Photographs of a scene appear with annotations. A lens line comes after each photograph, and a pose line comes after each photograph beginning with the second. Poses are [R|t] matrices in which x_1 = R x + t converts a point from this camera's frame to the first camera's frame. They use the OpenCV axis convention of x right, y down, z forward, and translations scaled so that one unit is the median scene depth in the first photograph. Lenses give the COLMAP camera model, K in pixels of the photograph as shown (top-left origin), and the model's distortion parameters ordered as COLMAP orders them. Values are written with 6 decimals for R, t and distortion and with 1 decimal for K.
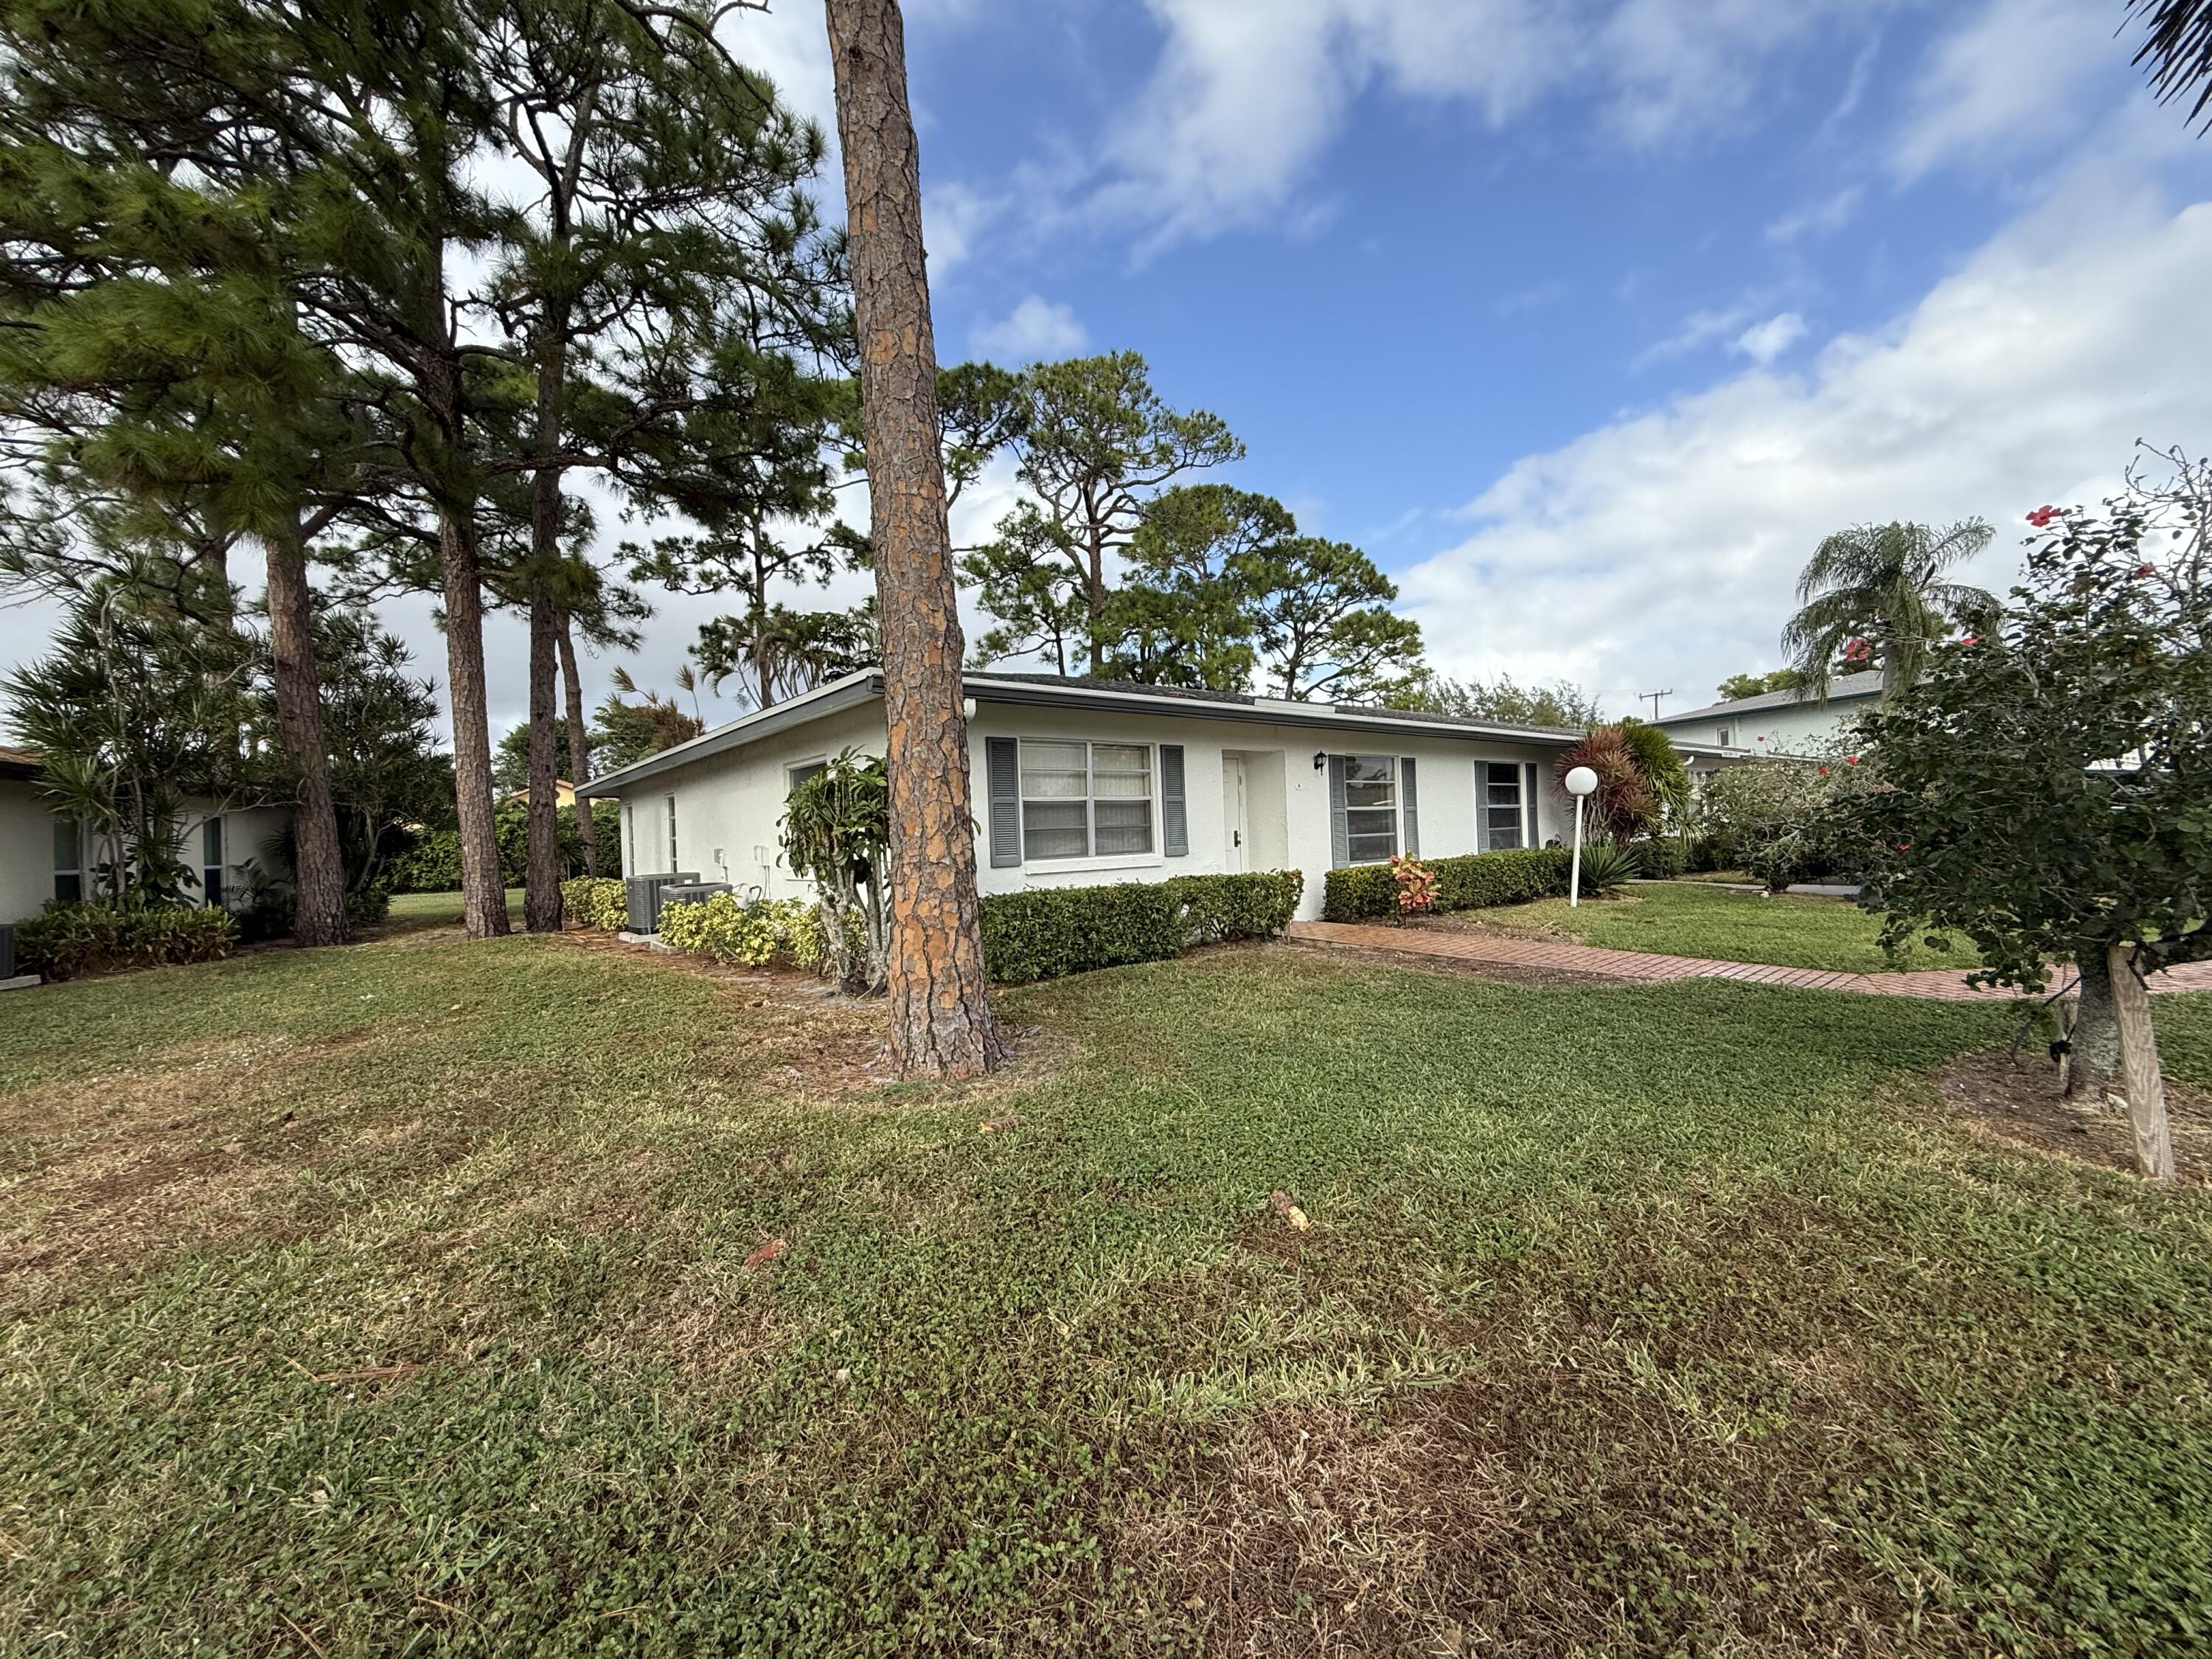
lens RADIAL K [[880.2, 0, 1114.8], [0, 880.2, 827.5], [0, 0, 1]] dist [-0.001727, 0.000470]
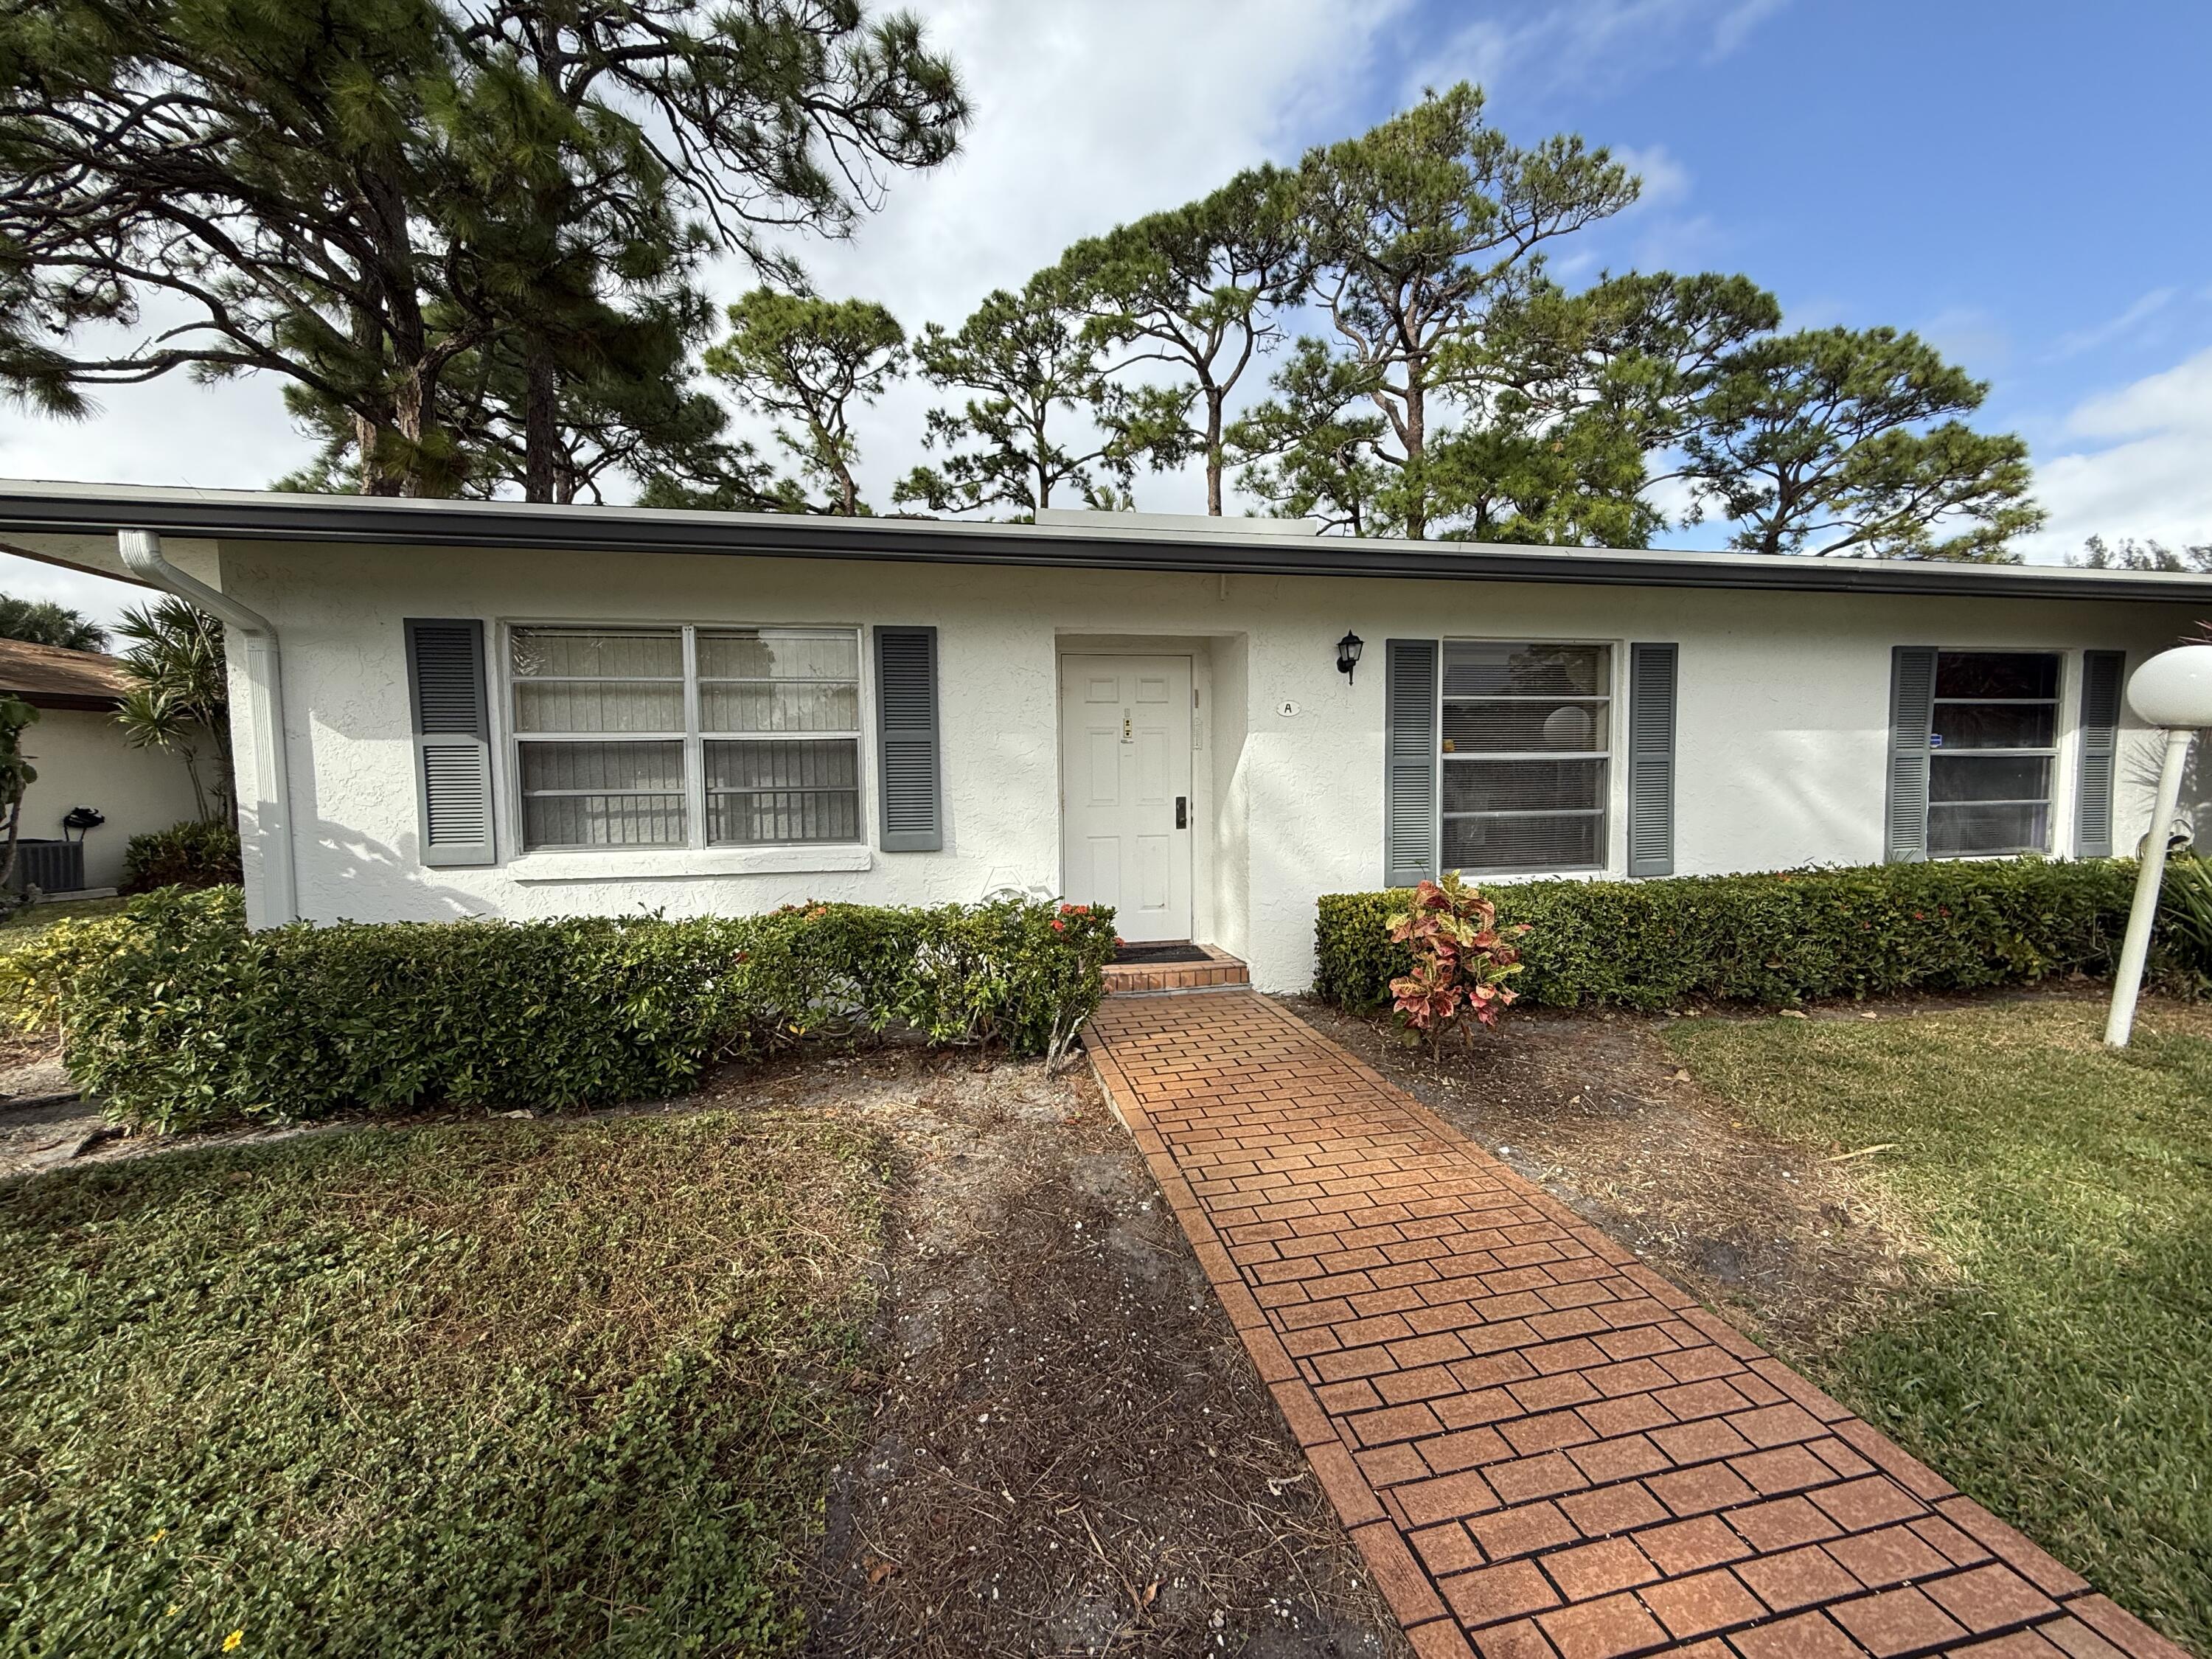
lens RADIAL K [[880.2, 0, 1108.0], [0, 880.2, 828.7], [0, 0, 1]] dist [-0.001727, 0.000470]
pose [[0.878055, 0.056443, -0.475220, 0.098297], [-0.015739, 0.995889, 0.089203, -0.006563], [0.478301, -0.070846, 0.875334, 0.150186]]
